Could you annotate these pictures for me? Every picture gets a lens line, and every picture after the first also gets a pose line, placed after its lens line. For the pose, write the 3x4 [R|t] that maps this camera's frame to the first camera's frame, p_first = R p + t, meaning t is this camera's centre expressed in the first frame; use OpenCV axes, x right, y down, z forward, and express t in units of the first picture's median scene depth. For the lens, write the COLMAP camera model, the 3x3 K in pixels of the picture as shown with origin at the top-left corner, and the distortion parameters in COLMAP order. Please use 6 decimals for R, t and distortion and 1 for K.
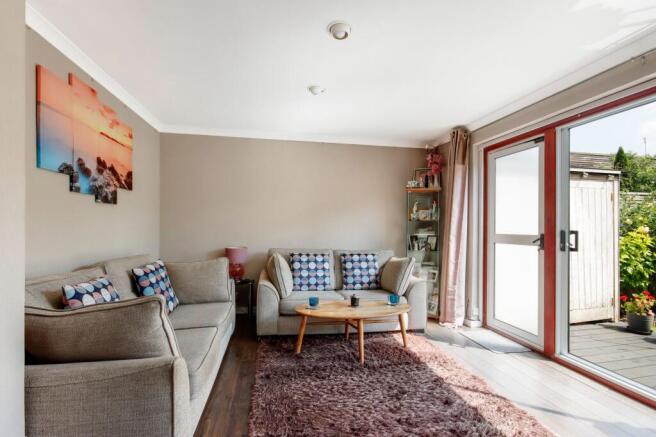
lens RADIAL K [[307.4, 0, 328.3], [0, 307.4, 223.4], [0, 0, 1]] dist [-0.013461, -0.000114]
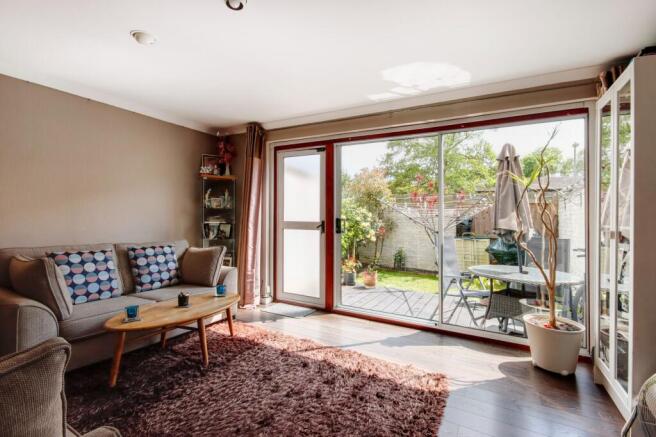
lens RADIAL K [[307.4, 0, 328.4], [0, 307.4, 216.7], [0, 0, 1]] dist [-0.013461, -0.000114]
pose [[0.633352, 0.000081, 0.773864, -0.295138], [-0.016808, 0.999766, 0.013651, -0.002351], [-0.773681, -0.021652, 0.633205, 0.122539]]
